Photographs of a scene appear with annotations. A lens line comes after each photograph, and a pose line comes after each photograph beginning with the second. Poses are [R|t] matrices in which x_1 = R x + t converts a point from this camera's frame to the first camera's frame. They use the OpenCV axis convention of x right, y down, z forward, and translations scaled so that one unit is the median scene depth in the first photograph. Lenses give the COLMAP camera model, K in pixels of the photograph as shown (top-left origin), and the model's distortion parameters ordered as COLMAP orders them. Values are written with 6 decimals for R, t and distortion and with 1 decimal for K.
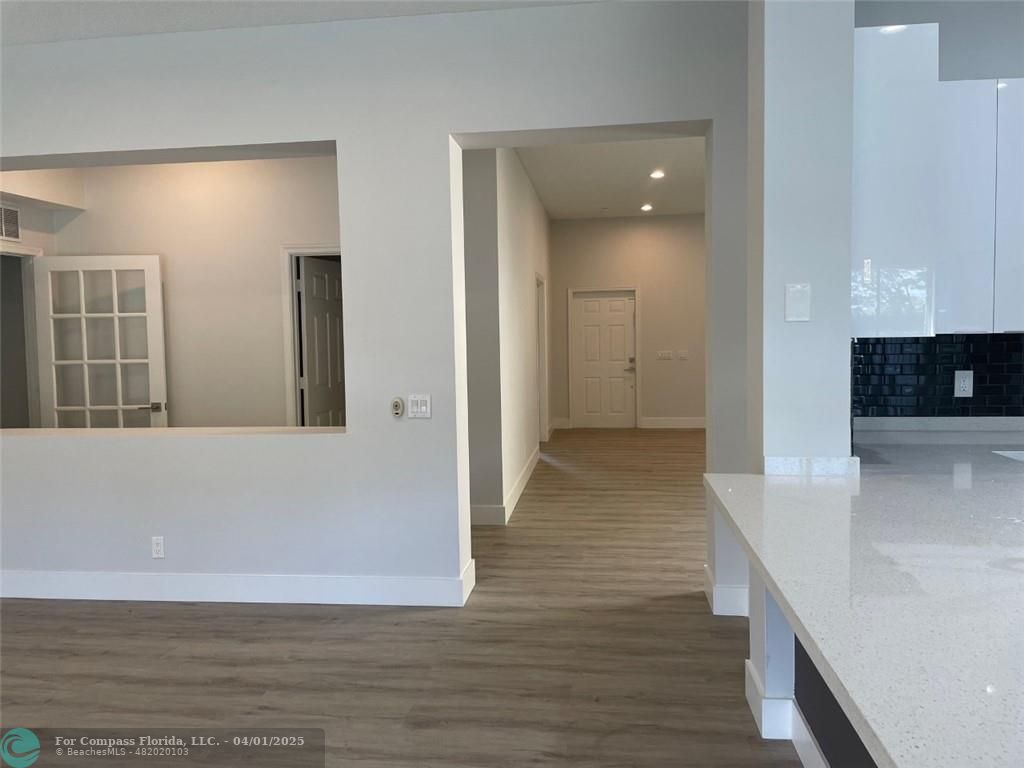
lens RADIAL K [[775.0, 0, 507.4], [0, 775.0, 372.7], [0, 0, 1]] dist [0.088826, -0.120110]
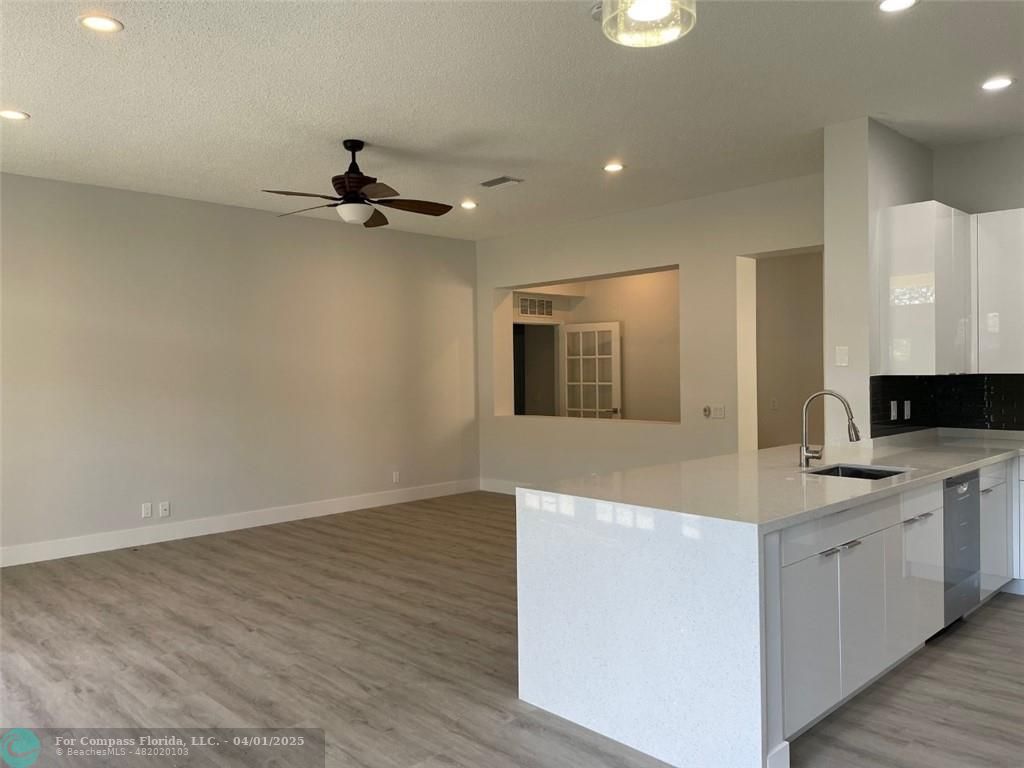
lens RADIAL K [[775.0, 0, 507.4], [0, 775.0, 372.7], [0, 0, 1]] dist [0.088826, -0.120110]
pose [[0.777629, 0.010912, -0.628628, 0.430263], [-0.034973, 0.999052, -0.025921, 0.013105], [0.627750, 0.042142, 0.777274, -0.460020]]
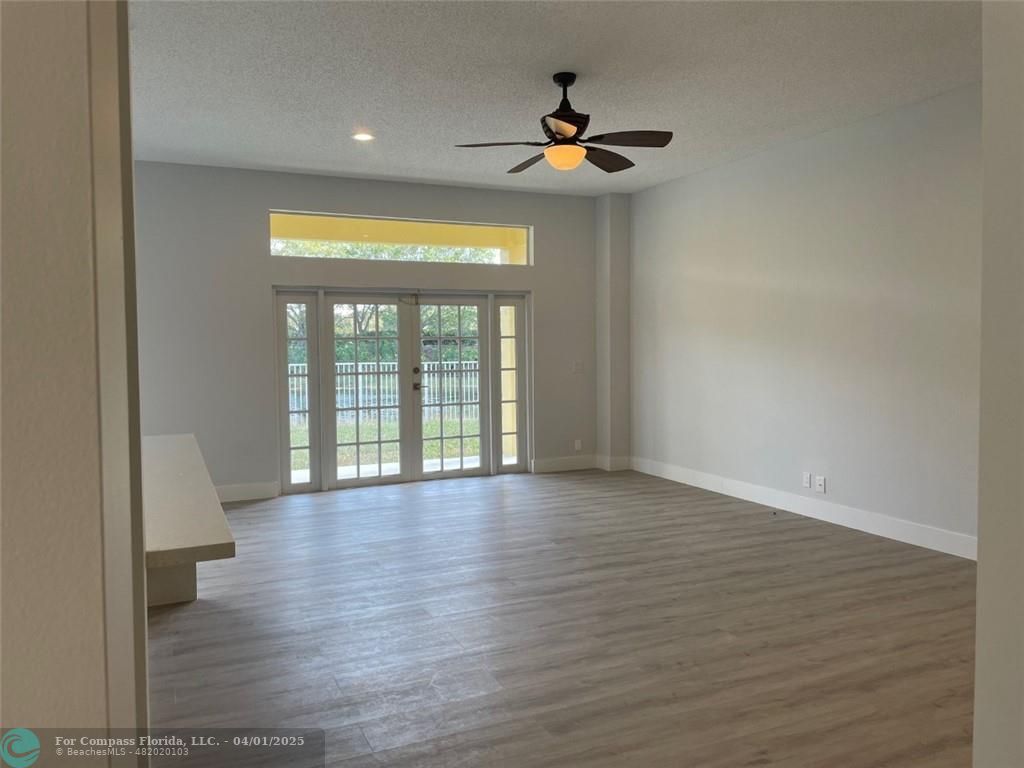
lens RADIAL K [[776.6, 0, 514.1], [0, 776.6, 367.9], [0, 0, 1]] dist [0.091232, -0.117925]
pose [[-0.849323, 0.045607, -0.525899, 0.192778], [-0.002245, 0.995940, 0.089995, -0.046210], [0.527868, 0.077615, -0.845773, 0.818426]]
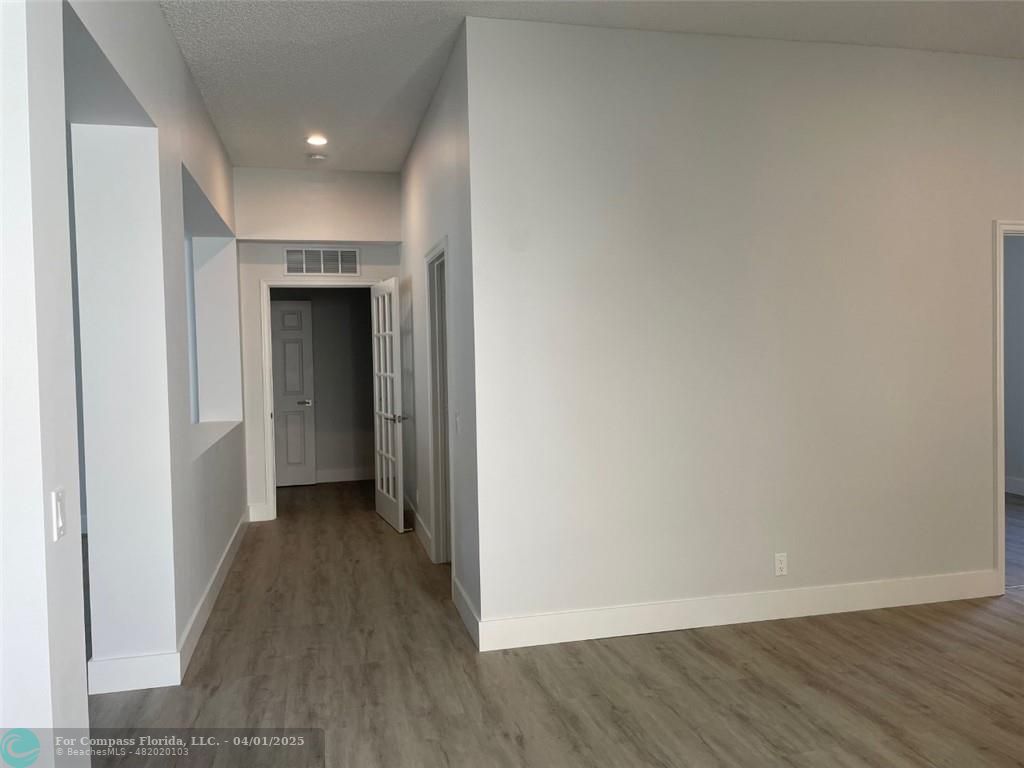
lens RADIAL K [[773.2, 0, 503.8], [0, 773.2, 373.2], [0, 0, 1]] dist [0.097833, -0.121036]
pose [[0.350133, 0.037743, -0.935939, 0.602492], [-0.034654, 0.999026, 0.027323, -0.053367], [0.936059, 0.022867, 0.351100, 0.778518]]
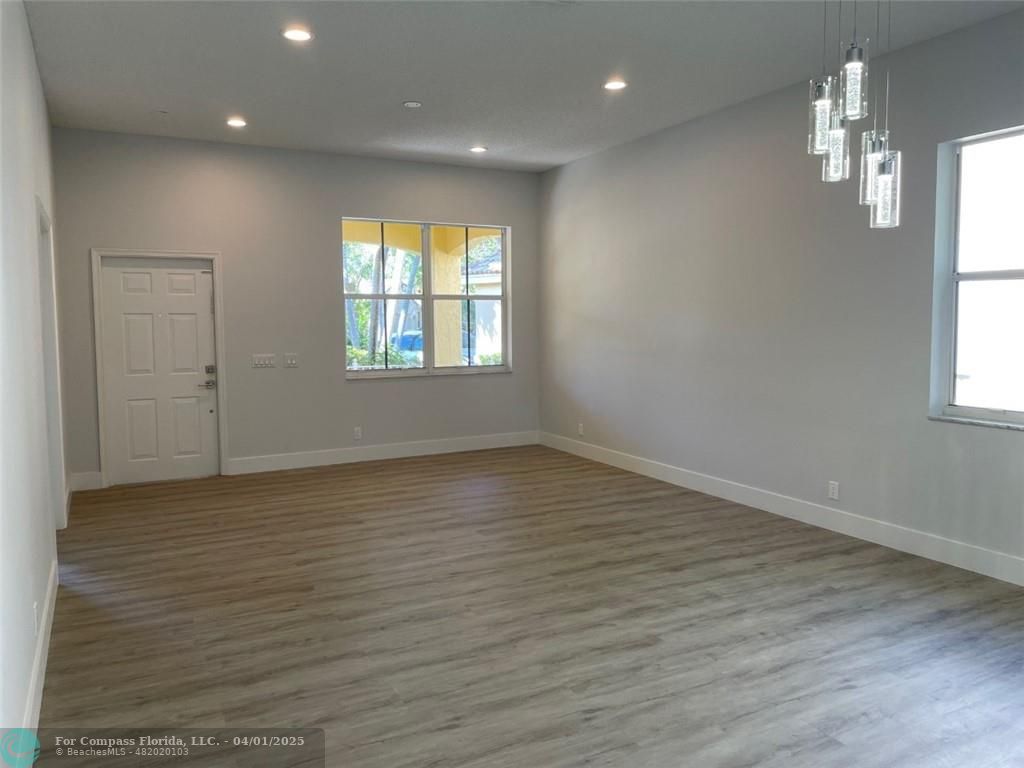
lens RADIAL K [[775.0, 0, 507.4], [0, 775.0, 372.7], [0, 0, 1]] dist [0.088826, -0.120110]
pose [[0.820880, -0.028057, 0.570411, -0.010168], [0.022307, 0.999606, 0.017065, -0.036555], [-0.570665, -0.001284, 0.821182, 0.650035]]
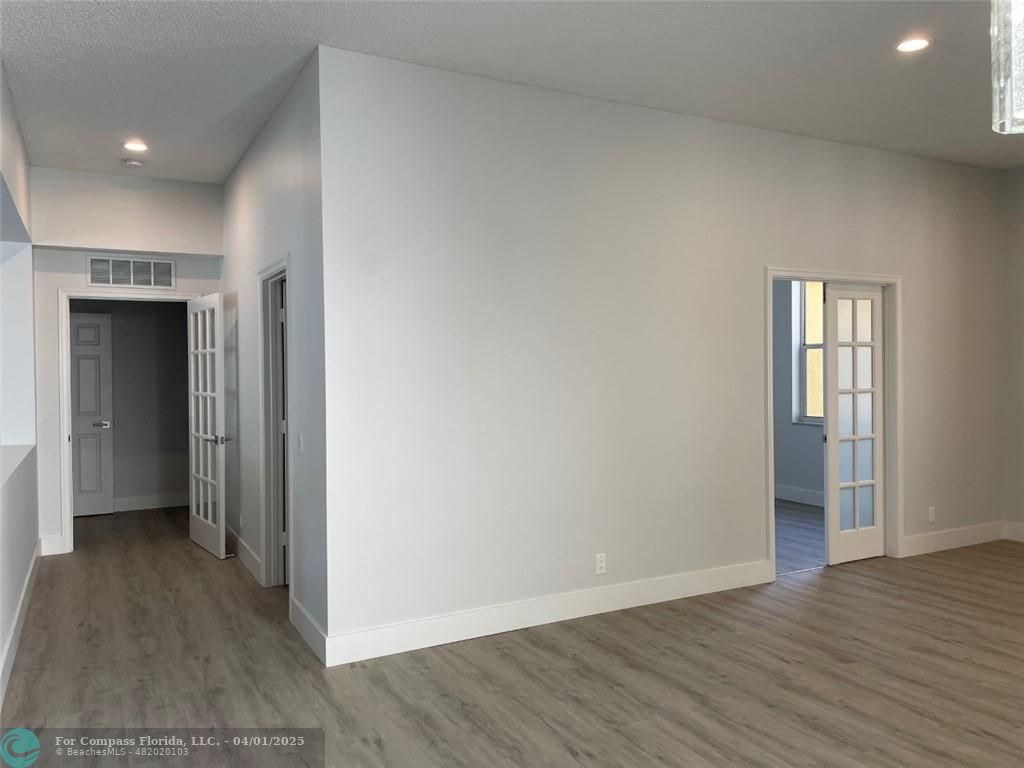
lens RADIAL K [[774.0, 0, 512.7], [0, 774.0, 377.2], [0, 0, 1]] dist [0.092589, -0.117845]
pose [[0.580552, 0.021103, -0.813949, 0.618617], [-0.044270, 0.999003, -0.005675, -0.050333], [0.813019, 0.039328, 0.580908, 0.728131]]
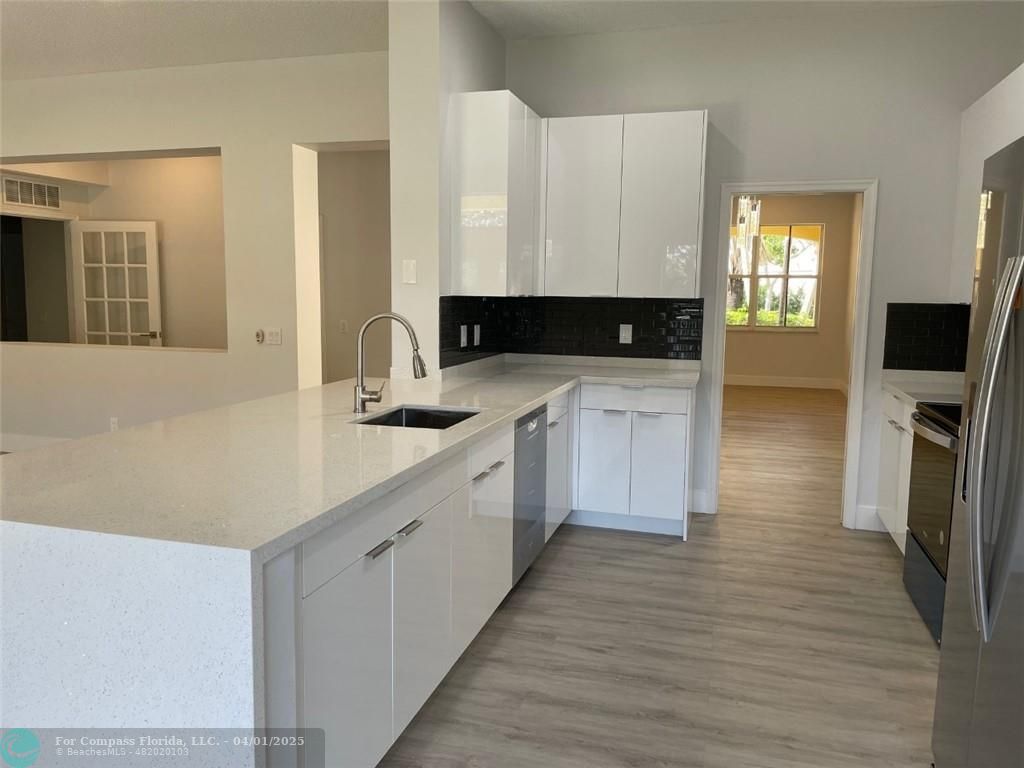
lens RADIAL K [[774.0, 0, 512.7], [0, 774.0, 377.2], [0, 0, 1]] dist [0.092589, -0.117845]
pose [[0.987064, 0.048143, -0.152927, 0.379469], [-0.038982, 0.997293, 0.062354, 0.008244], [0.155515, -0.055586, 0.986268, -0.246852]]
